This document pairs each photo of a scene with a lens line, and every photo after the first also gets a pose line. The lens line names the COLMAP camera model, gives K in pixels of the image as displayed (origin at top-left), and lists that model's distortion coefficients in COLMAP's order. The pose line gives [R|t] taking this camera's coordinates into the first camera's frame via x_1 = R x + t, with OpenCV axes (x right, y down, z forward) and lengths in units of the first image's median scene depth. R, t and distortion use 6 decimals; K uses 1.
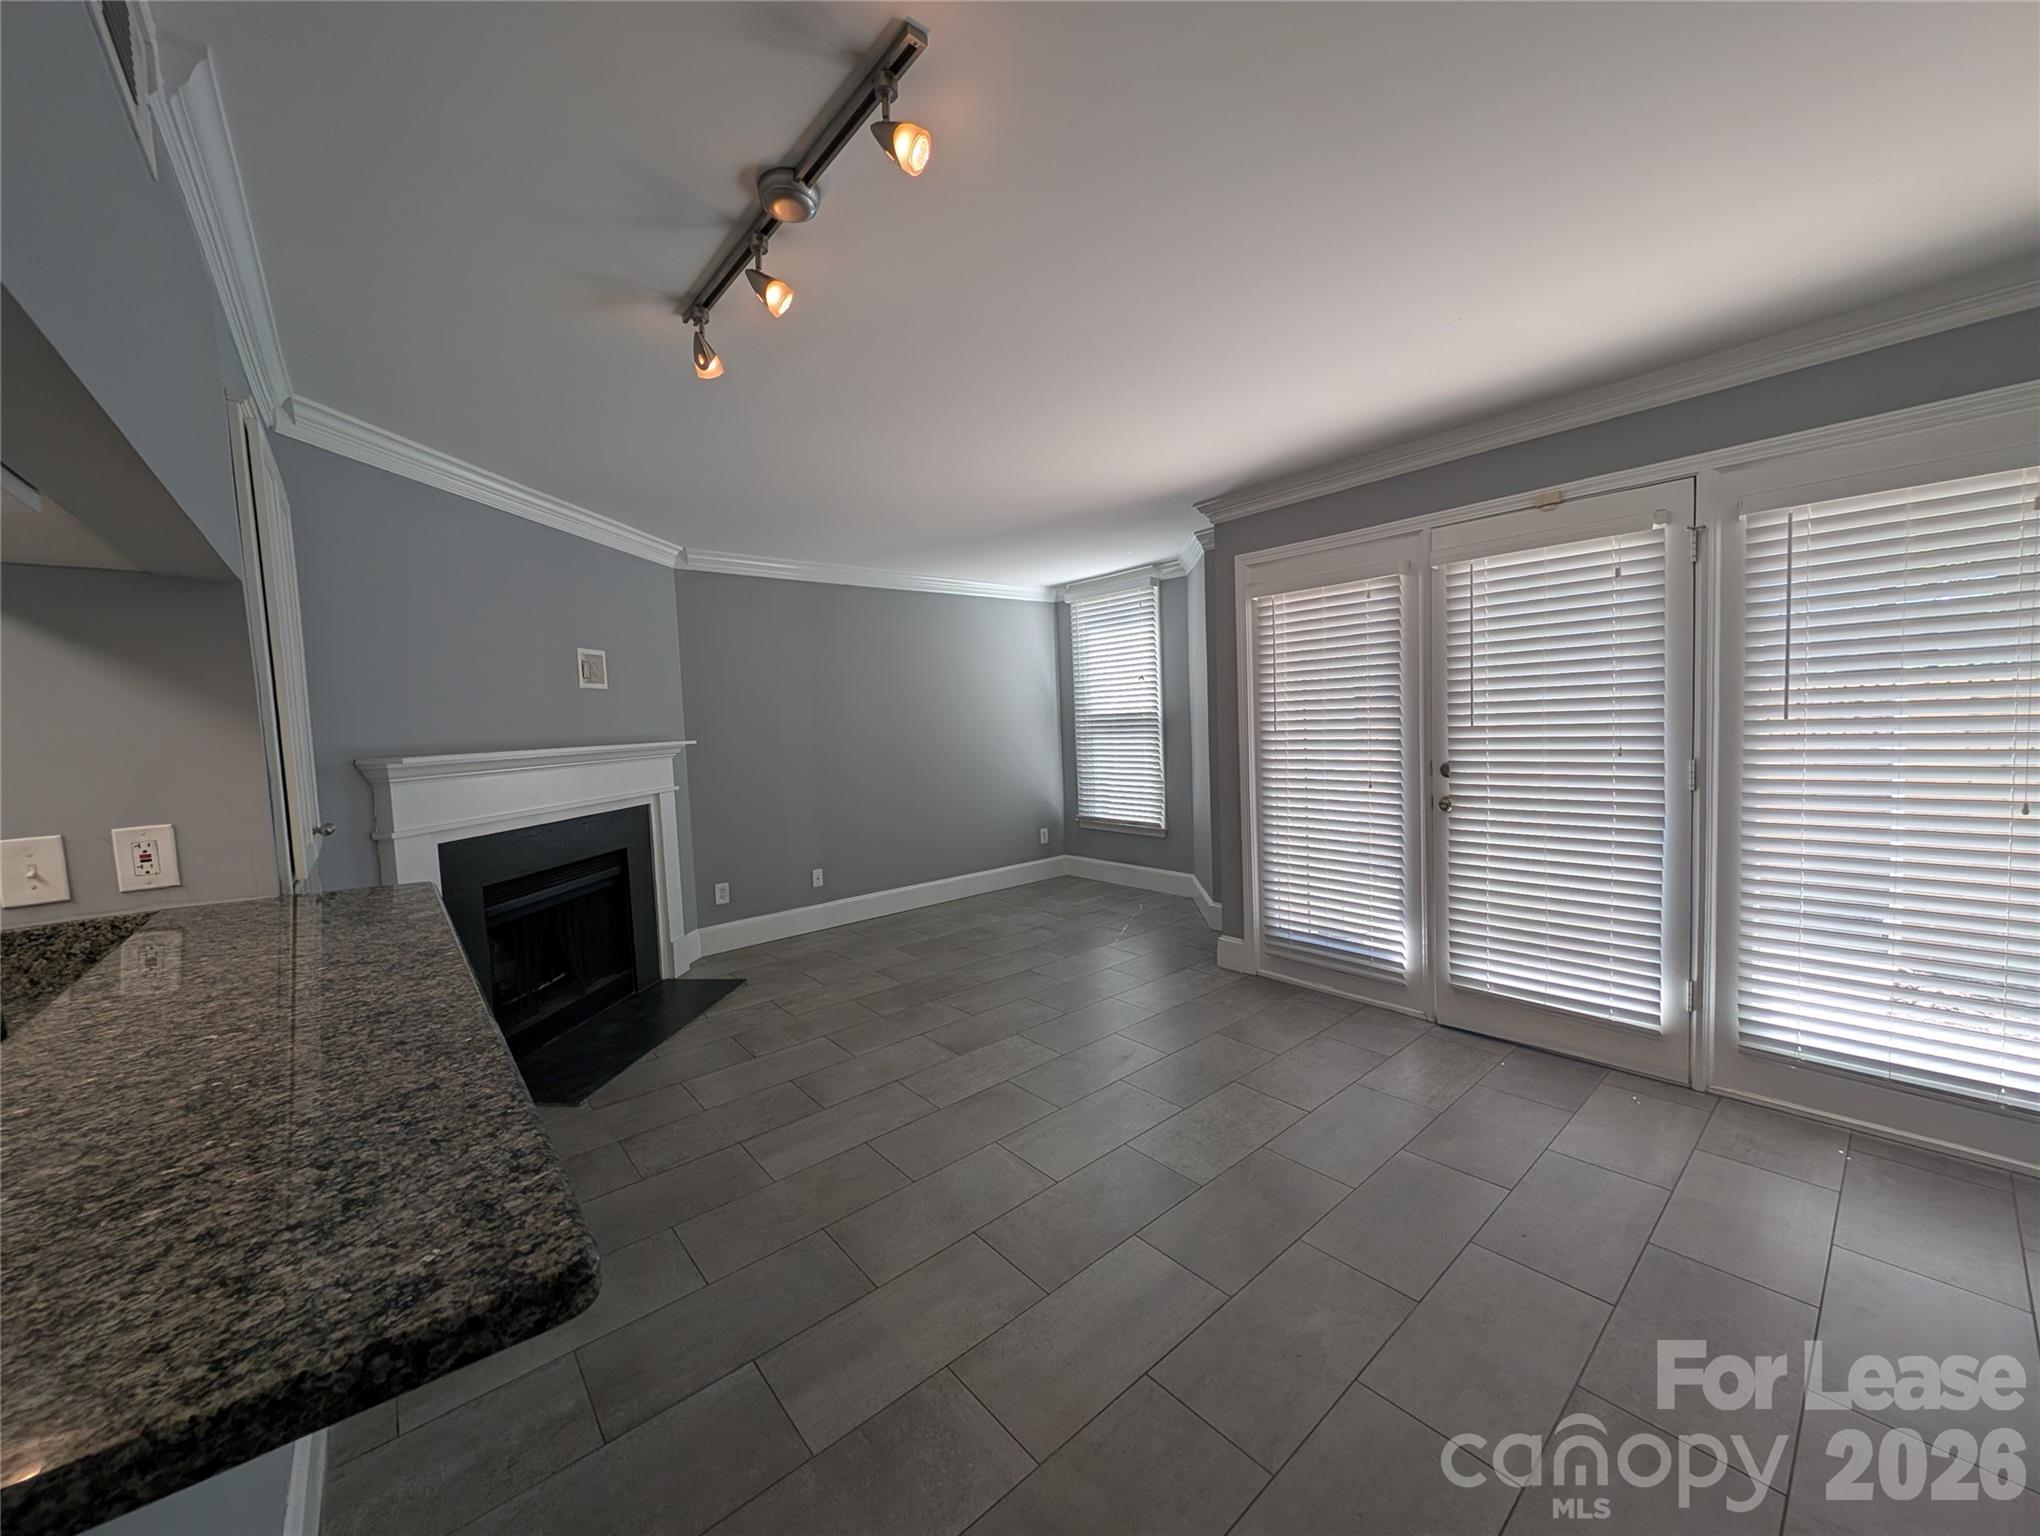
lens RADIAL K [[766.6, 0, 1022.4], [0, 766.6, 763.5], [0, 0, 1]] dist [0.011171, -0.003373]
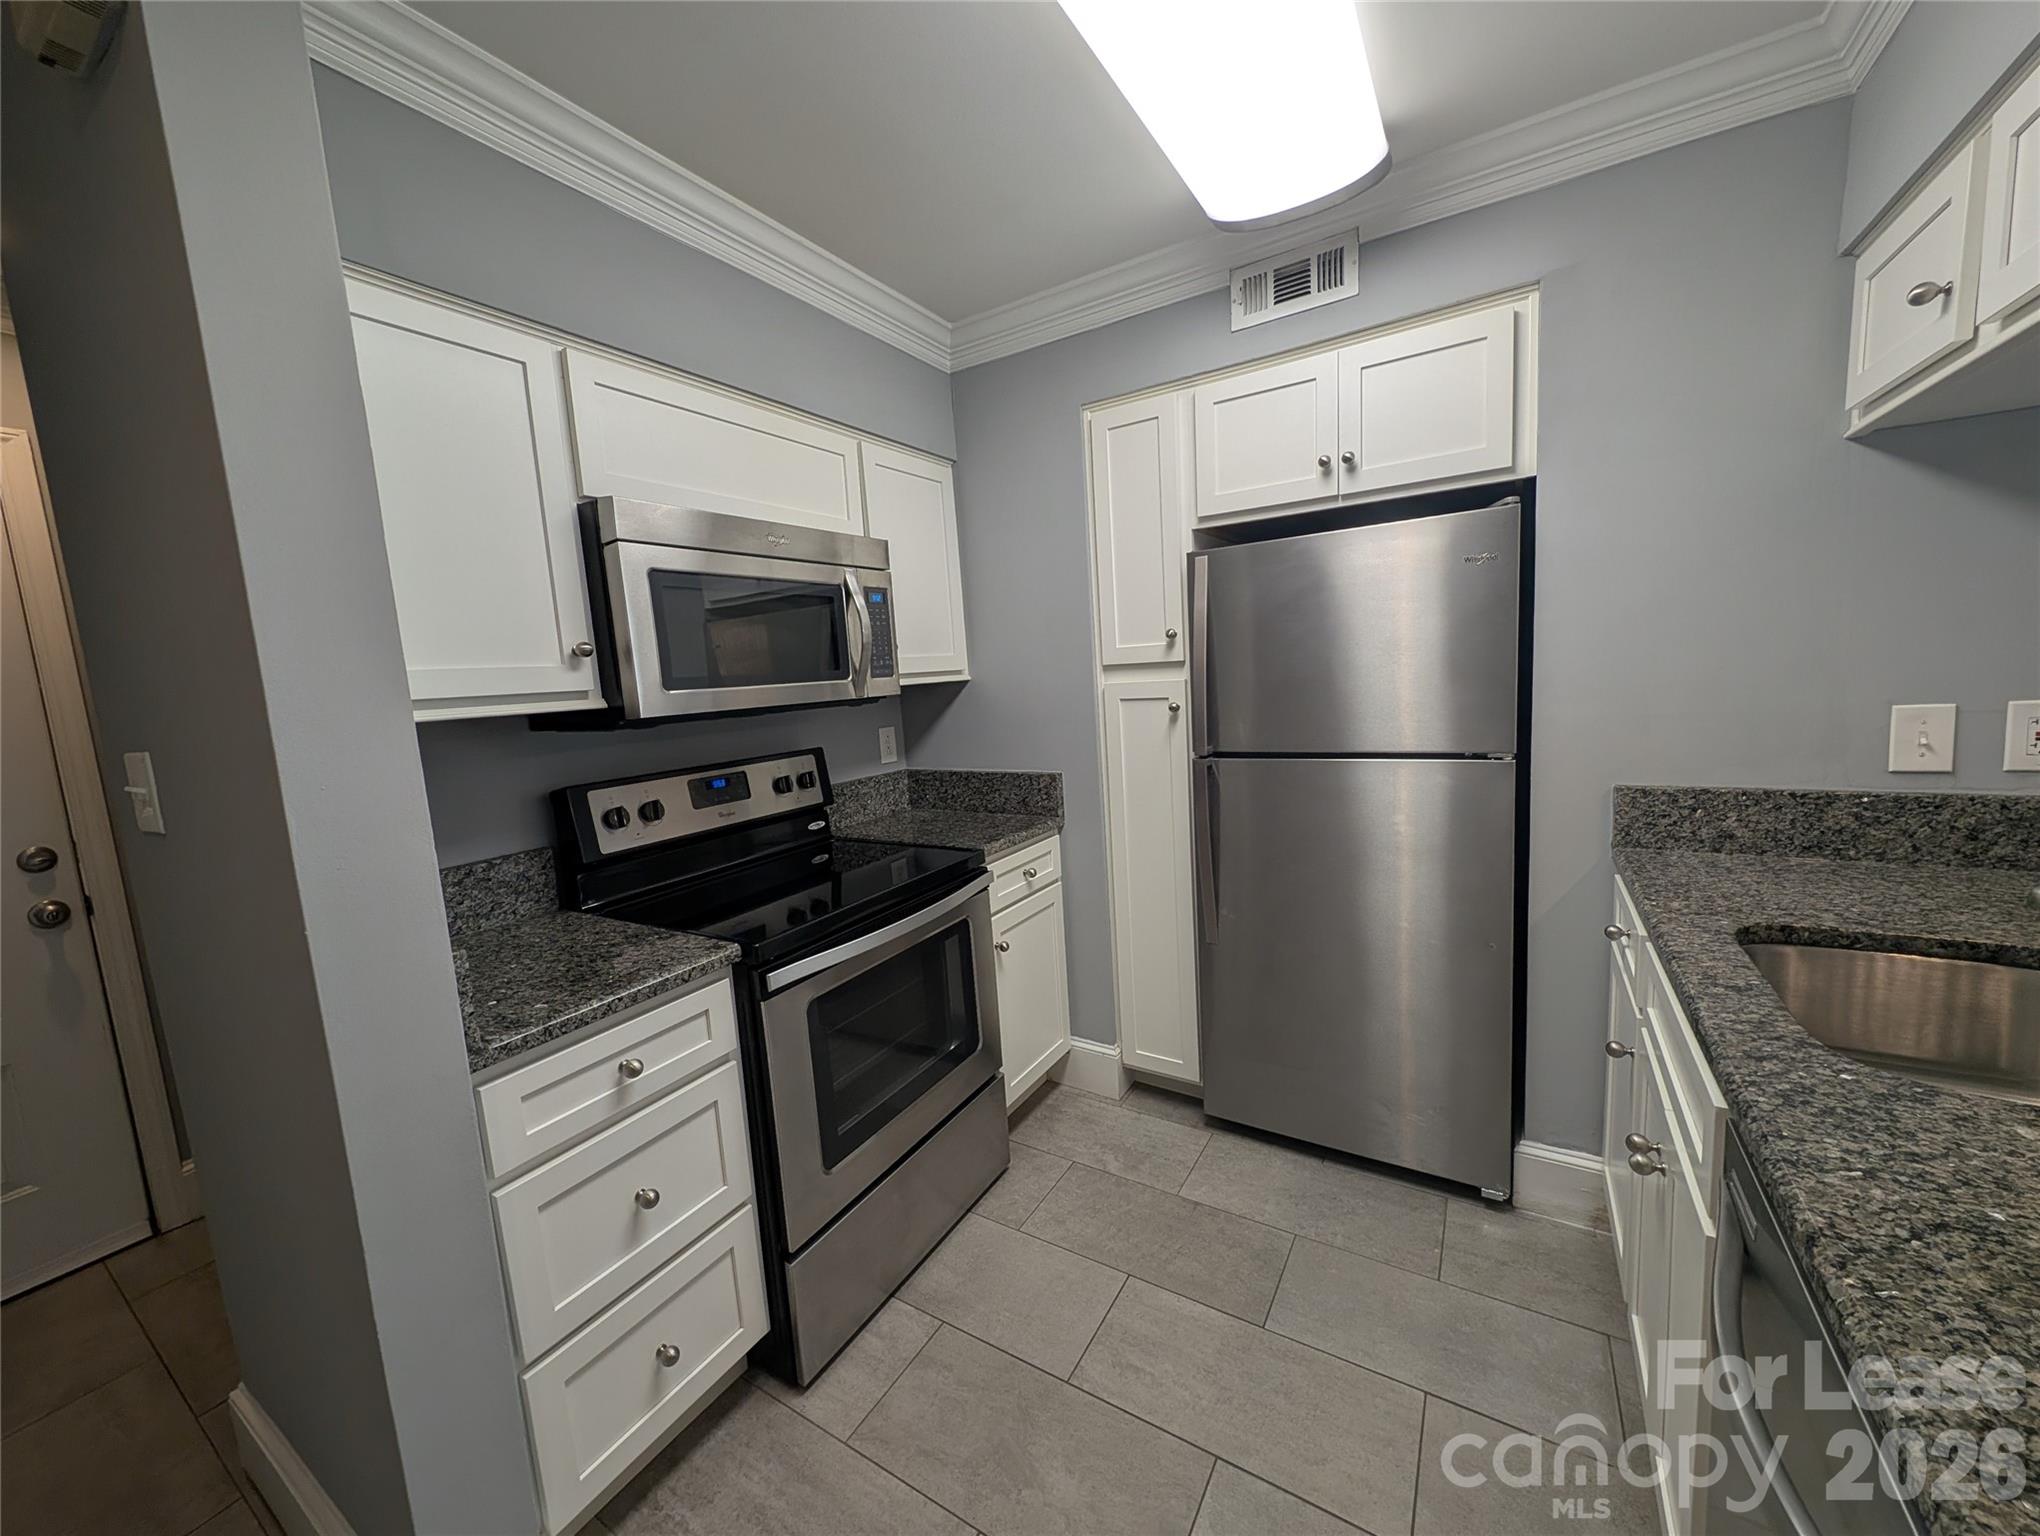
lens RADIAL K [[766.6, 0, 1019.5], [0, 766.6, 764.2], [0, 0, 1]] dist [0.011171, -0.003373]
pose [[0.312928, 0.135214, -0.940103, -0.350965], [-0.009177, 0.990199, 0.139365, 0.022063], [0.949733, -0.034984, 0.311101, -0.206689]]
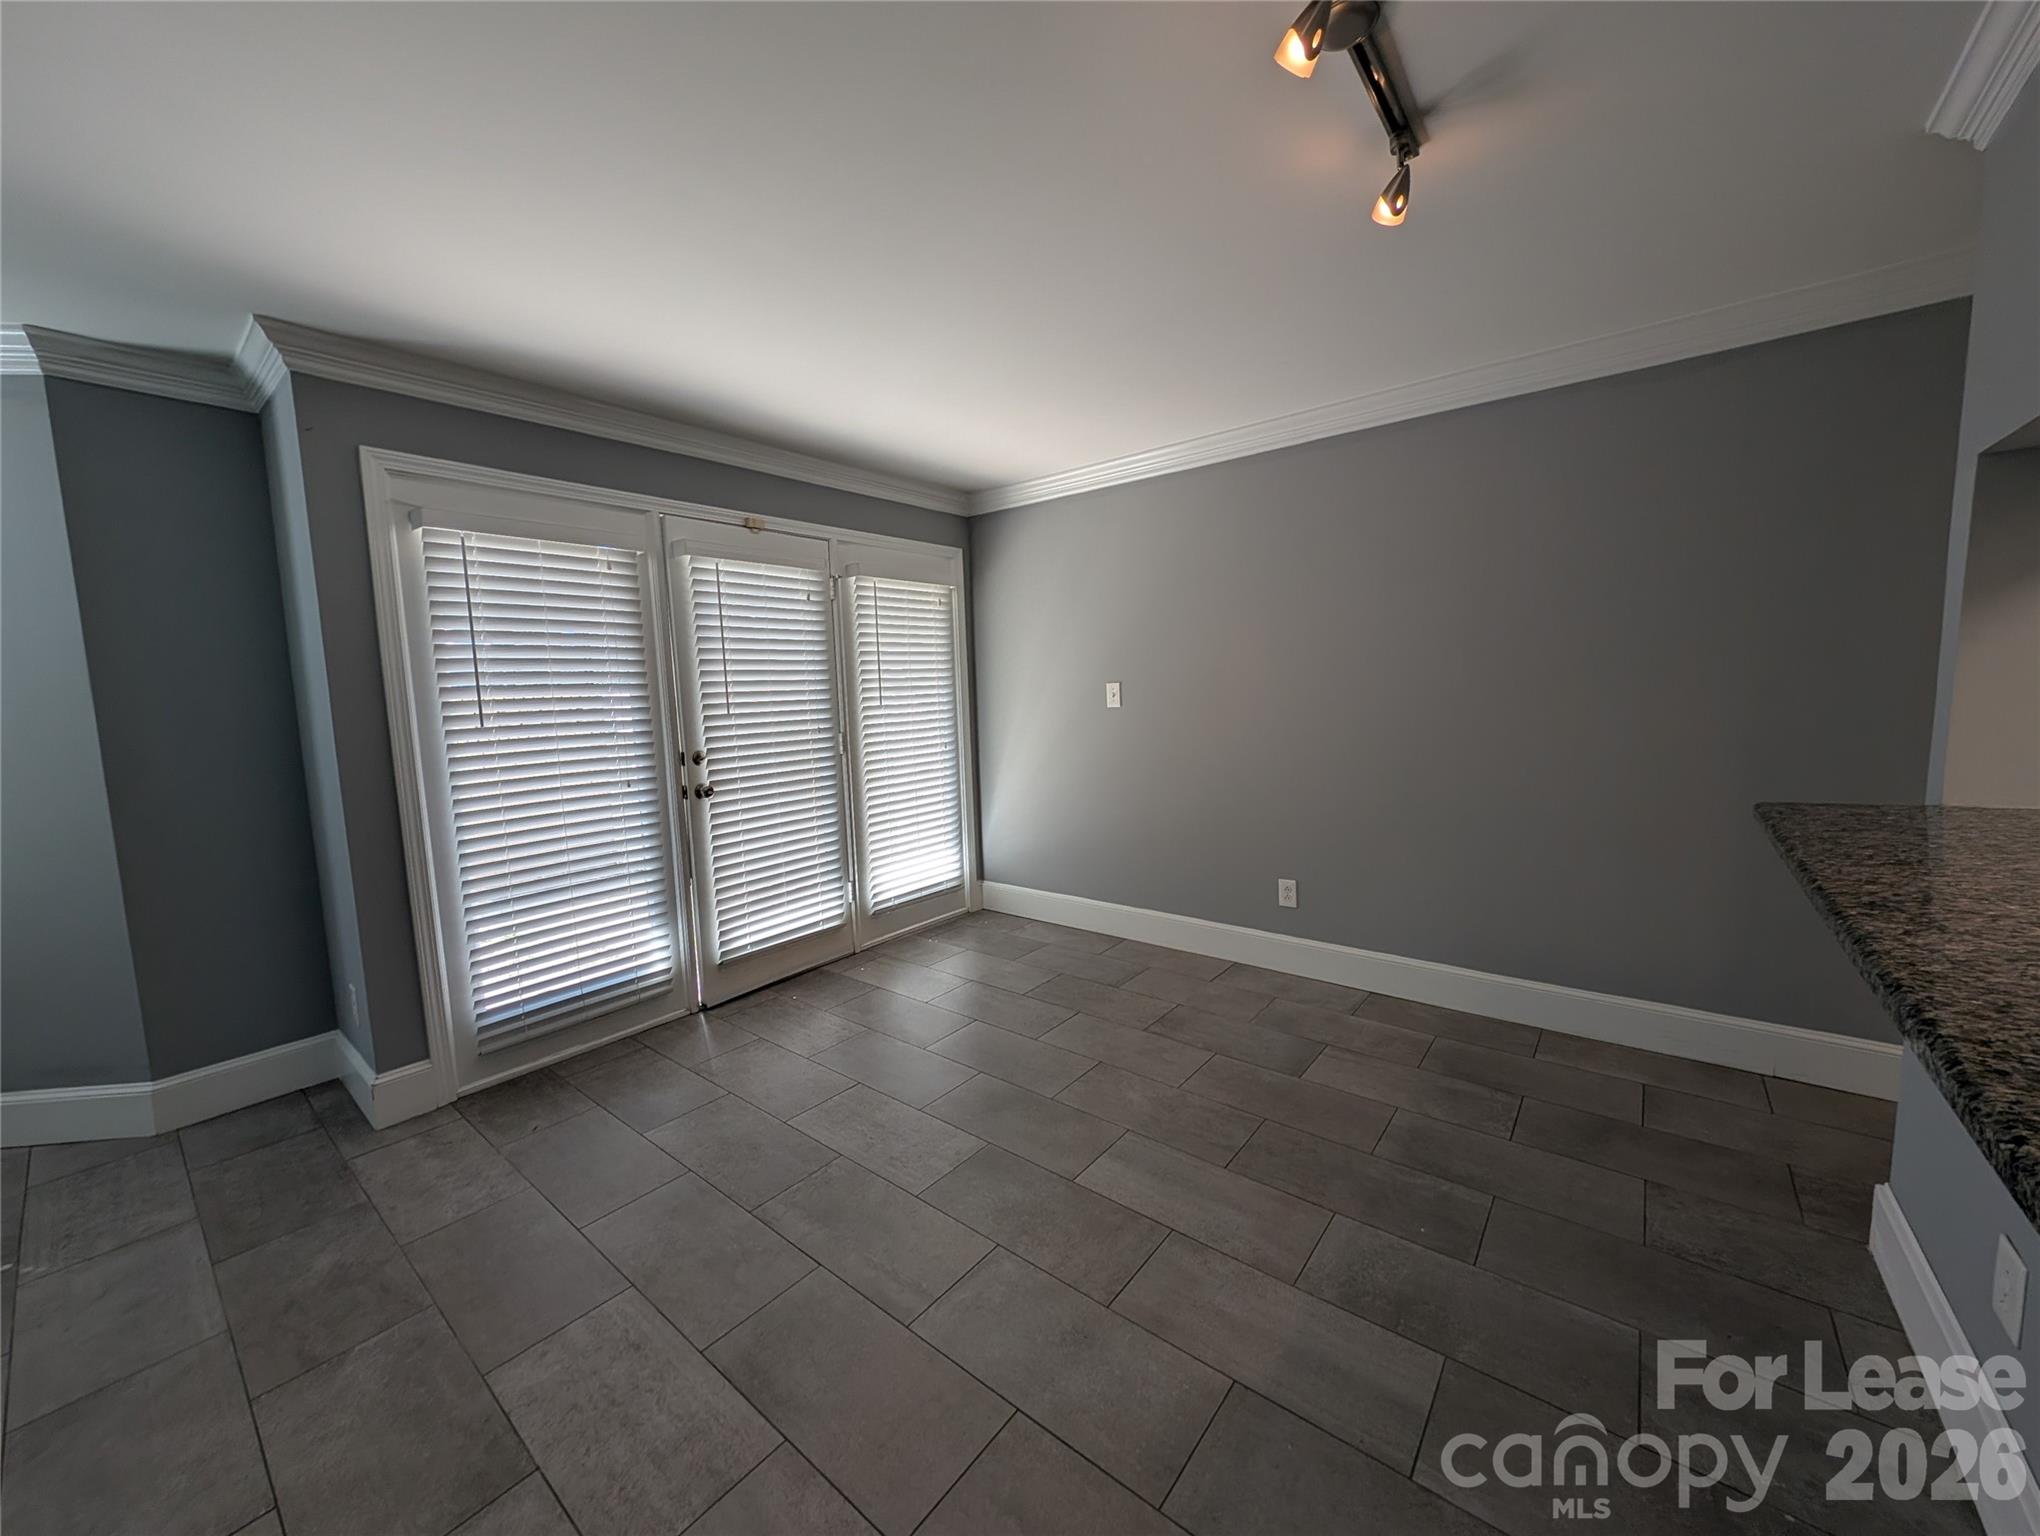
lens RADIAL K [[766.6, 0, 1014.8], [0, 766.6, 770.4], [0, 0, 1]] dist [0.011171, -0.003373]
pose [[-0.178680, -0.062624, 0.981912, -0.575548], [0.097190, 0.991968, 0.080951, -0.018951], [-0.979095, 0.109897, -0.171158, 0.836574]]
